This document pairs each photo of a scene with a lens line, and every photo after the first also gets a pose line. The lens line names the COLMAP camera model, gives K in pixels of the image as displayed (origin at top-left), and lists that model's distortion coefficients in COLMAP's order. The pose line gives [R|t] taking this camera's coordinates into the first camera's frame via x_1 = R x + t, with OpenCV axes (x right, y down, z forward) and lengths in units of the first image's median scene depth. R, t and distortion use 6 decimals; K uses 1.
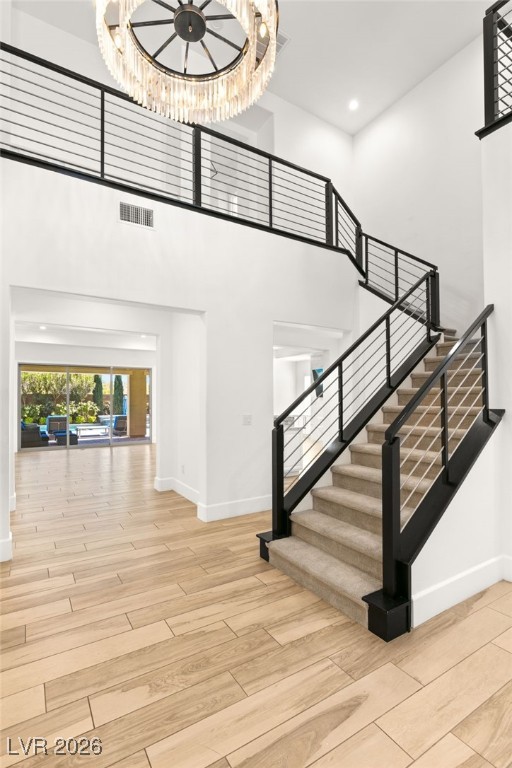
lens RADIAL K [[370.4, 0, 253.3], [0, 370.4, 394.9], [0, 0, 1]] dist [-0.002222, -0.000238]
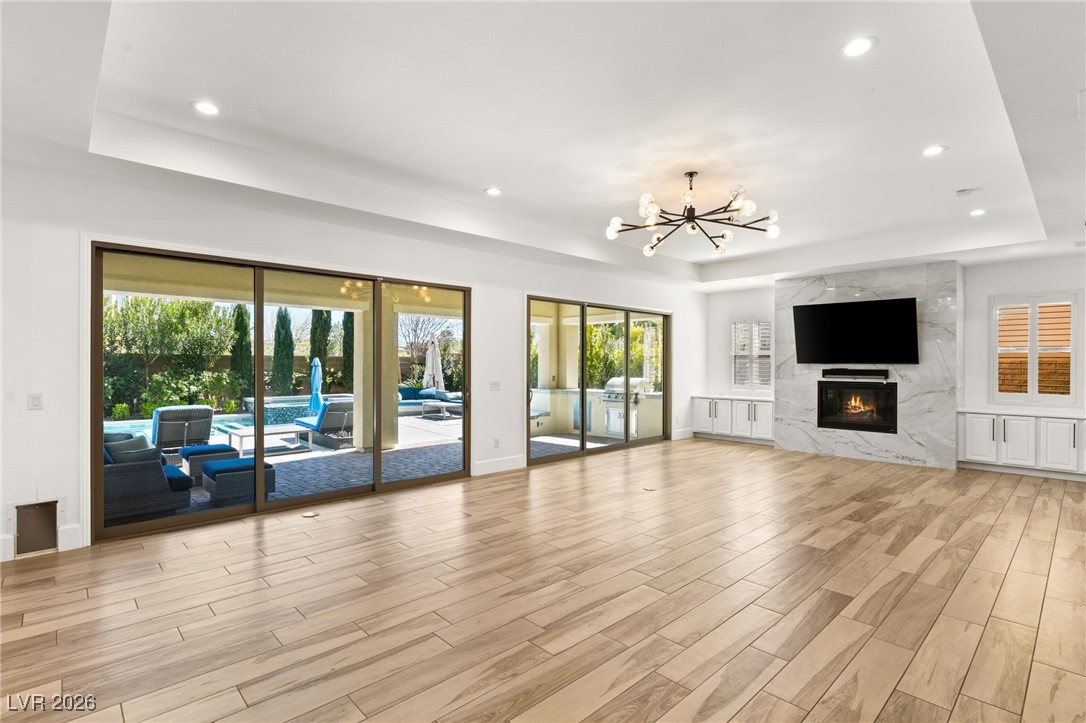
lens RADIAL K [[523.8, 0, 544.8], [0, 523.8, 365.8], [0, 0, 1]] dist [-0.002222, -0.000238]
pose [[0.979919, 0.002833, 0.199374, -0.963166], [-0.005371, 0.999911, 0.012189, 0.012896], [-0.199322, -0.013015, 0.979848, 1.357889]]
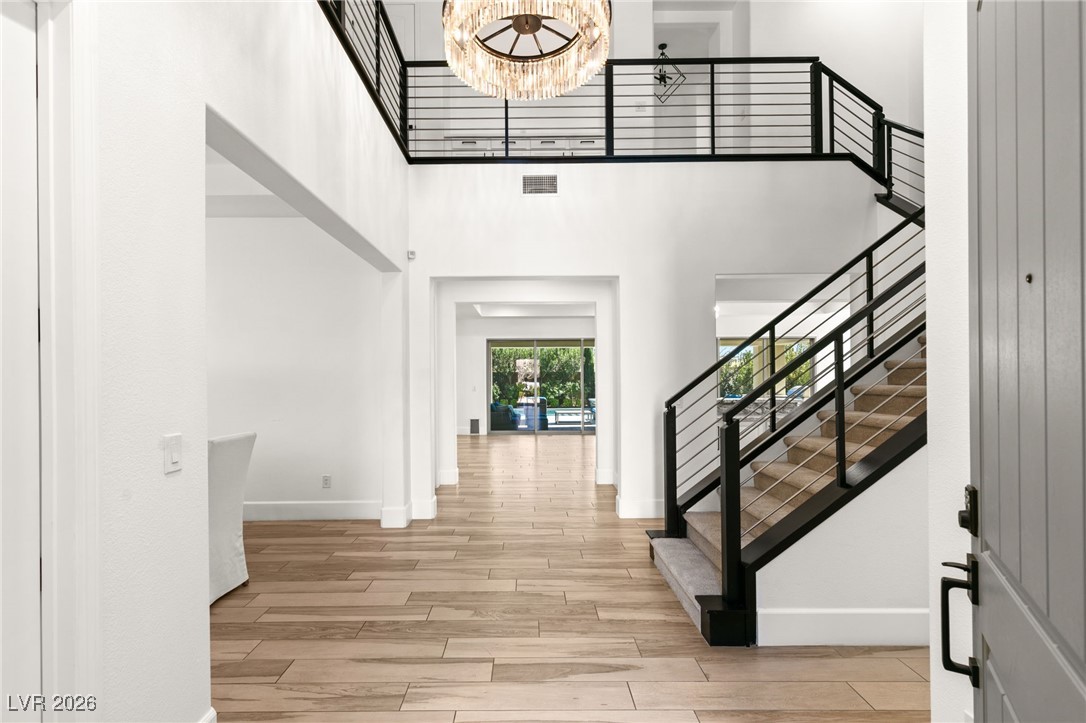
lens RADIAL K [[519.6, 0, 529.9], [0, 519.6, 380.5], [0, 0, 1]] dist [0.010730, -0.000154]
pose [[0.853433, 0.000495, -0.521203, 0.356004], [0.007995, 0.999869, 0.014042, 0.001095], [0.521142, -0.016151, 0.853317, -0.165695]]
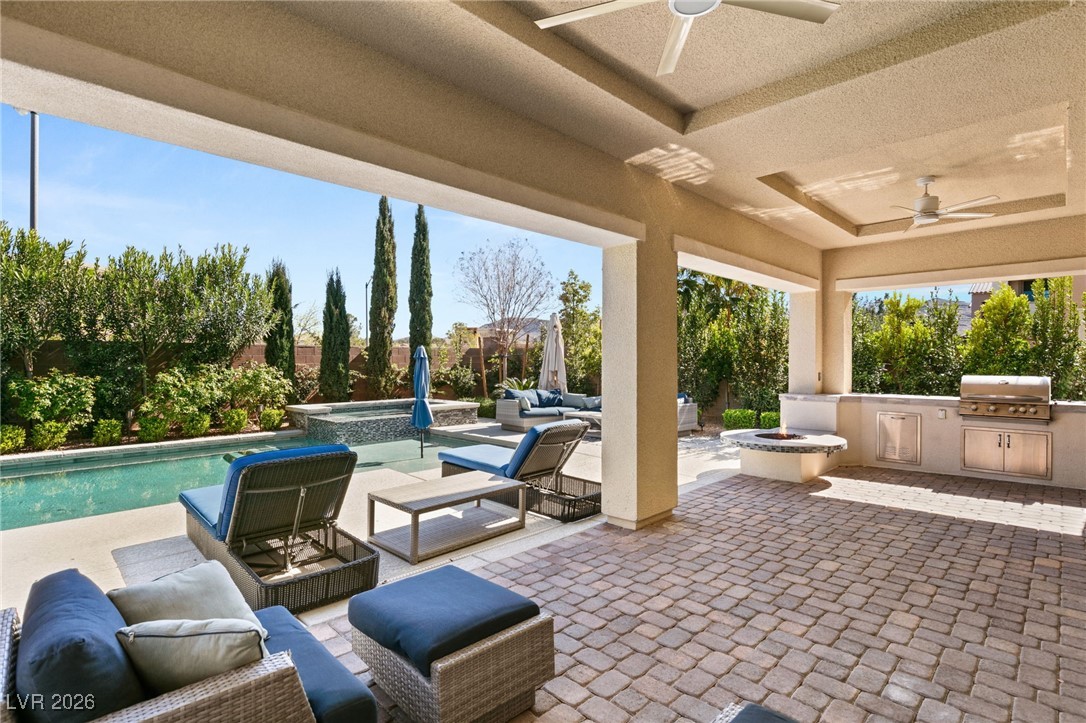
lens RADIAL K [[523.8, 0, 544.8], [0, 523.8, 365.8], [0, 0, 1]] dist [-0.002222, -0.000238]
pose [[0.971574, -0.001019, 0.236734, -1.790294], [-0.003670, 0.999806, 0.019367, 0.050706], [-0.236708, -0.019685, 0.971381, 2.801580]]
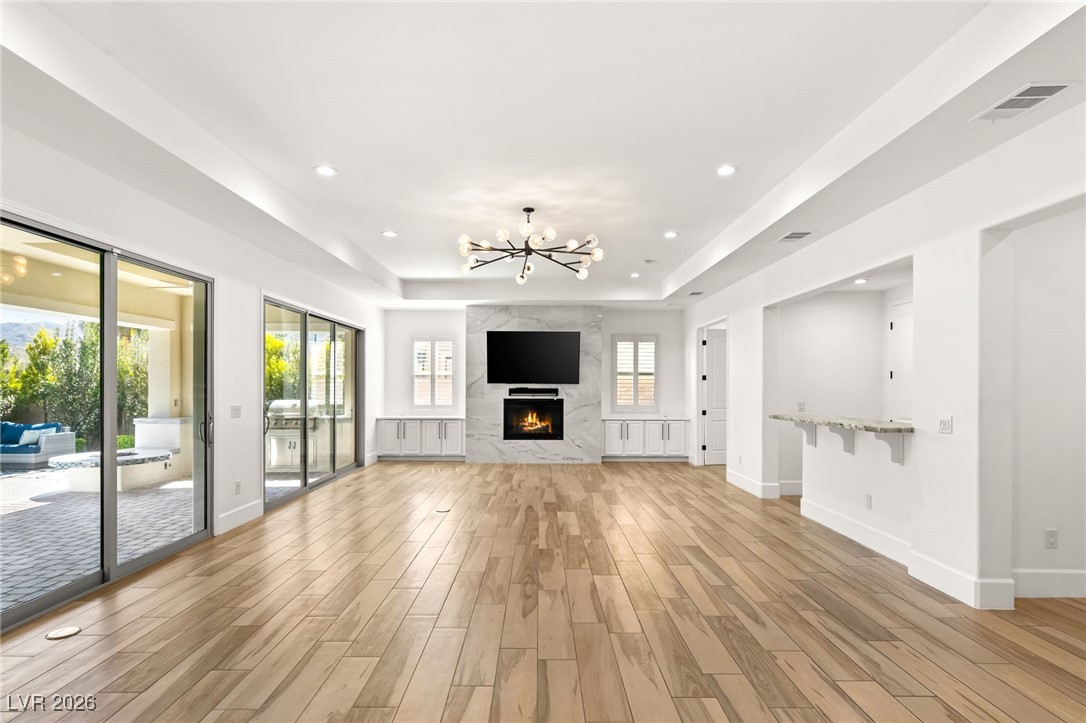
lens RADIAL K [[577.2, 0, 542.8], [0, 577.2, 387.1], [0, 0, 1]] dist [-0.001248, -0.000265]
pose [[0.524629, -0.000357, 0.851331, -1.640235], [-0.010146, 0.999926, 0.006672, 0.021428], [-0.851271, -0.012138, 0.524587, 1.694851]]
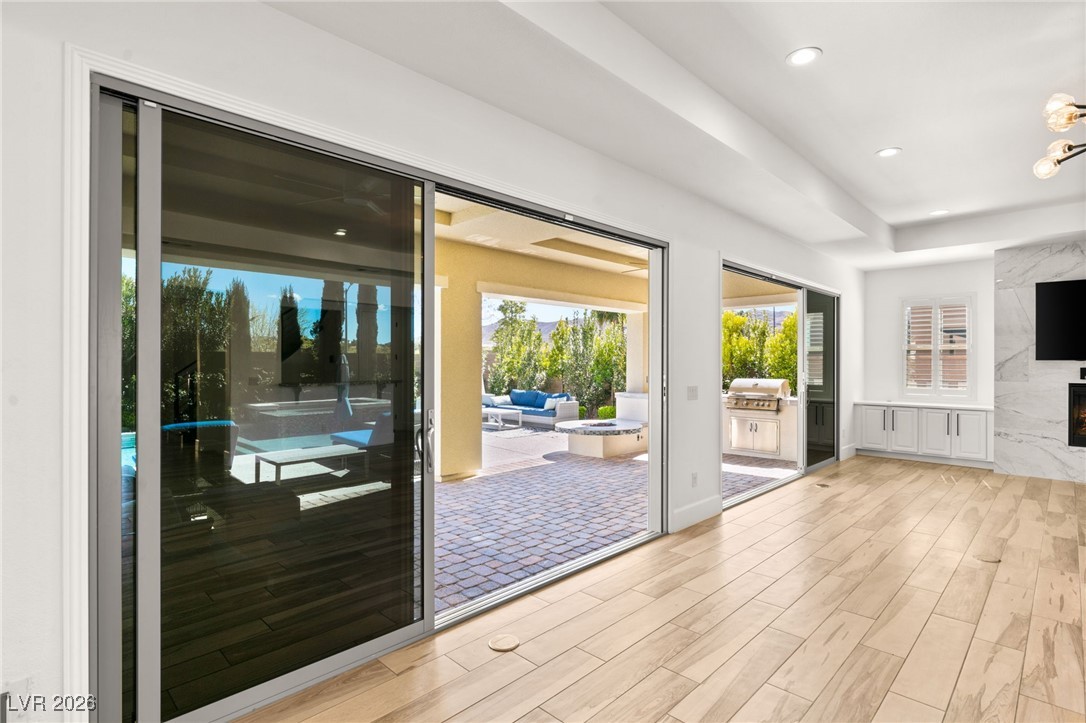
lens RADIAL K [[535.1, 0, 545.3], [0, 535.1, 361.9], [0, 0, 1]] dist [-0.001902, -0.000897]
pose [[0.971148, 0.002781, 0.238462, -1.394722], [-0.004543, 0.999966, 0.006836, 0.026066], [-0.238435, -0.007722, 0.971128, 2.060468]]
